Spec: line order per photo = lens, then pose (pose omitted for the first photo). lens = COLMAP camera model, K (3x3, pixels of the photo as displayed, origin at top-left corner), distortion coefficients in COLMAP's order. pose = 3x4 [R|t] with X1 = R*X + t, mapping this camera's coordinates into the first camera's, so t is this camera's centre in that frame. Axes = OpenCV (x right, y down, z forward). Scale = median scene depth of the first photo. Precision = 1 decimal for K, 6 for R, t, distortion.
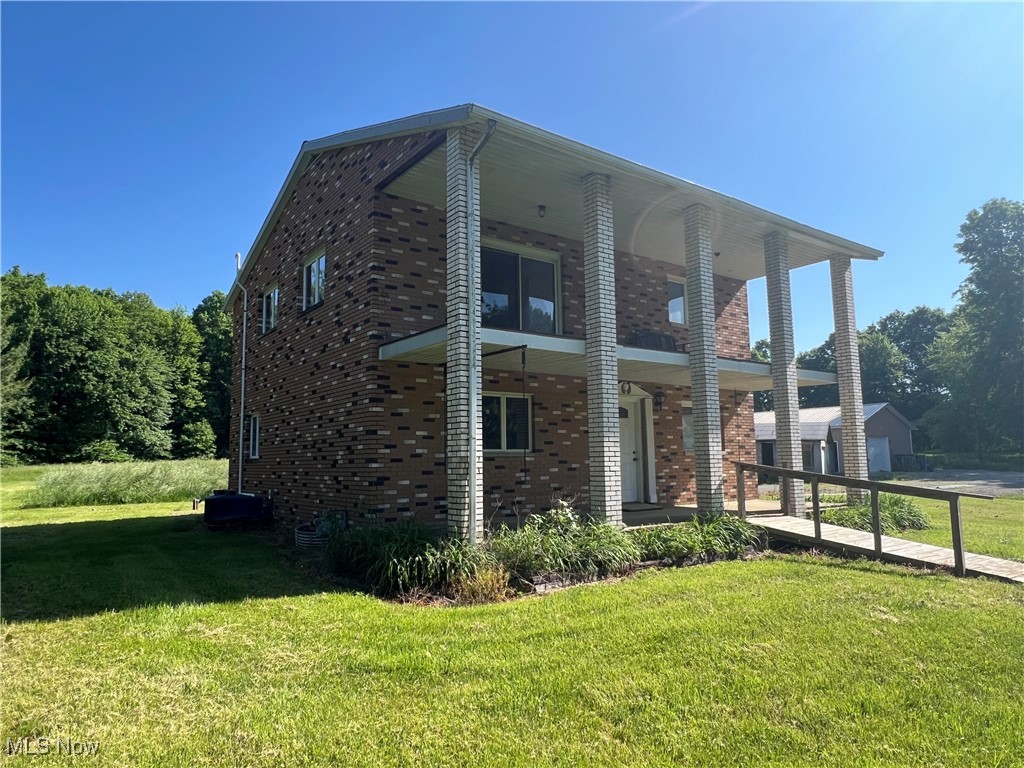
lens RADIAL K [[662.3, 0, 512.0], [0, 662.3, 384.0], [0, 0, 1]] dist [-0.001988, -0.001191]
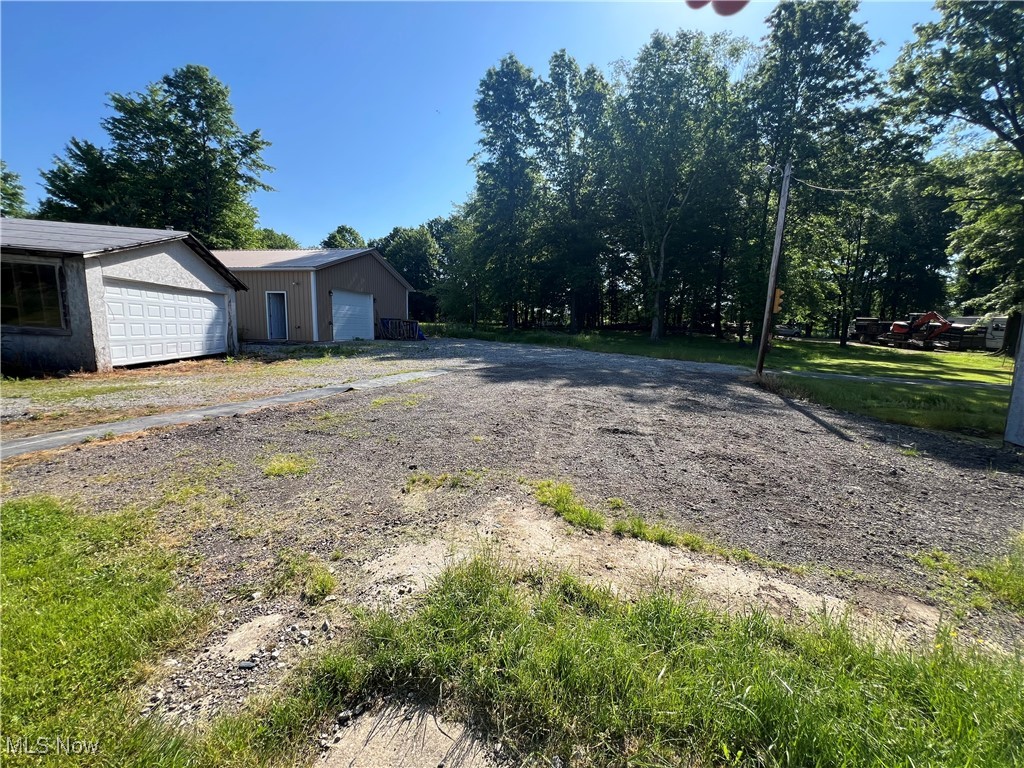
lens RADIAL K [[410.6, 0, 511.4], [0, 410.6, 387.2], [0, 0, 1]] dist [-0.001682, 0.000863]
pose [[0.777593, -0.056527, 0.626222, 0.224380], [-0.108378, 0.968995, 0.222044, 0.035093], [-0.619357, -0.240528, 0.747357, 0.298818]]
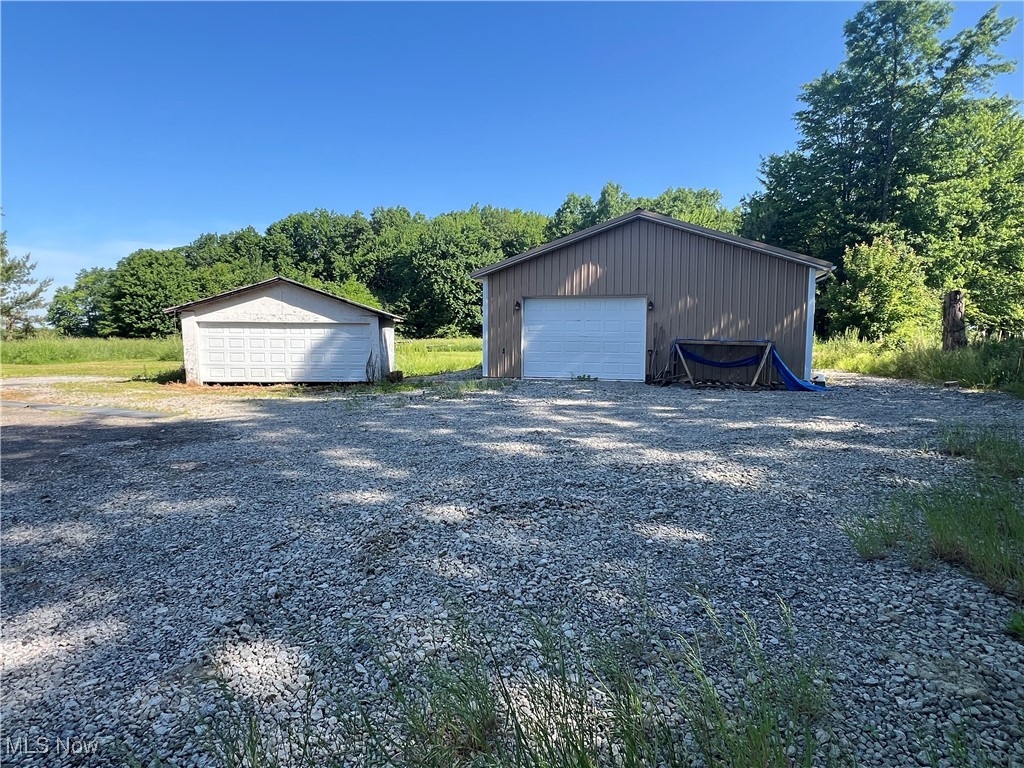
lens RADIAL K [[572.2, 0, 511.4], [0, 572.2, 388.5], [0, 0, 1]] dist [-0.000571, -0.000547]
pose [[0.595756, 0.086933, -0.798447, 0.457886], [0.073118, 0.984126, 0.161707, 0.041106], [0.799830, -0.154719, 0.579943, 0.414123]]
